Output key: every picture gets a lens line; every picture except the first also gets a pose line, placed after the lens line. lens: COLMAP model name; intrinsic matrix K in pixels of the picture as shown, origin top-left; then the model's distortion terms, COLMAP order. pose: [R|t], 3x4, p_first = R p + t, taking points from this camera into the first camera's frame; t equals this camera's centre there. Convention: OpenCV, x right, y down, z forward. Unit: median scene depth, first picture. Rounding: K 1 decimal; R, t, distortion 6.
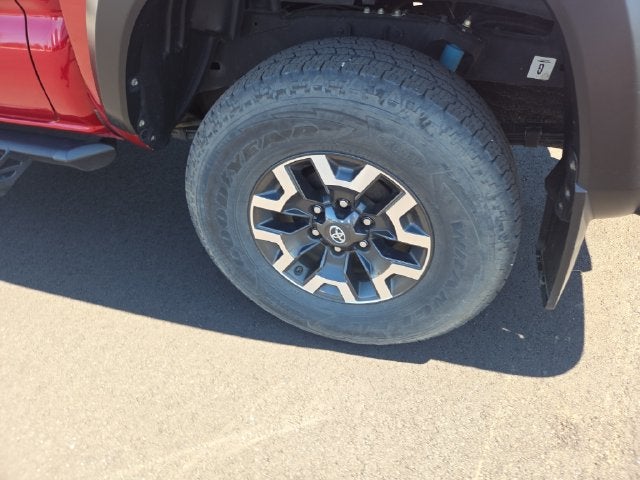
lens RADIAL K [[434.4, 0, 322.7], [0, 434.4, 240.4], [0, 0, 1]] dist [0.021616, 0.001274]
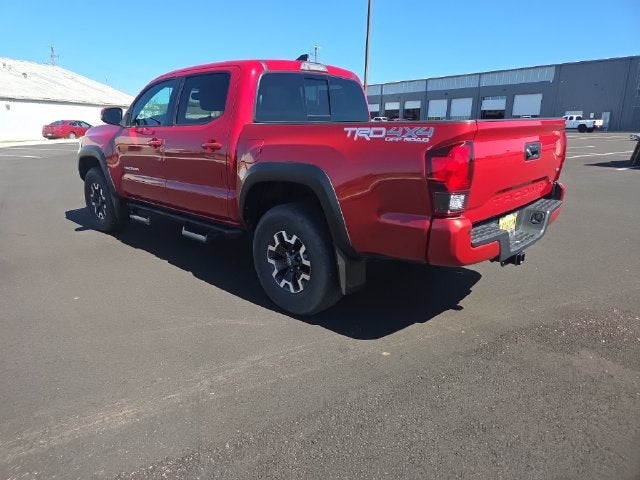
lens RADIAL K [[435.7, 0, 306.9], [0, 435.7, 235.1], [0, 0, 1]] dist [0.075506, -0.069040]
pose [[0.881283, 0.122425, -0.456456, 1.446241], [-0.302162, 0.888614, -0.345054, 0.798650], [0.363370, 0.442014, 0.820113, -1.420140]]
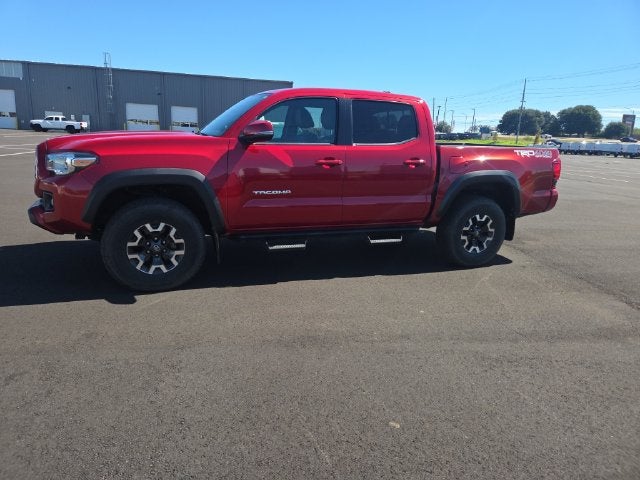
lens RADIAL K [[435.5, 0, 314.8], [0, 435.5, 236.1], [0, 0, 1]] dist [0.050379, -0.013883]
pose [[0.784160, -0.099640, 0.612507, -4.155520], [0.352117, 0.884188, -0.306961, 0.828720], [-0.510986, 0.456381, 0.728430, -1.482087]]
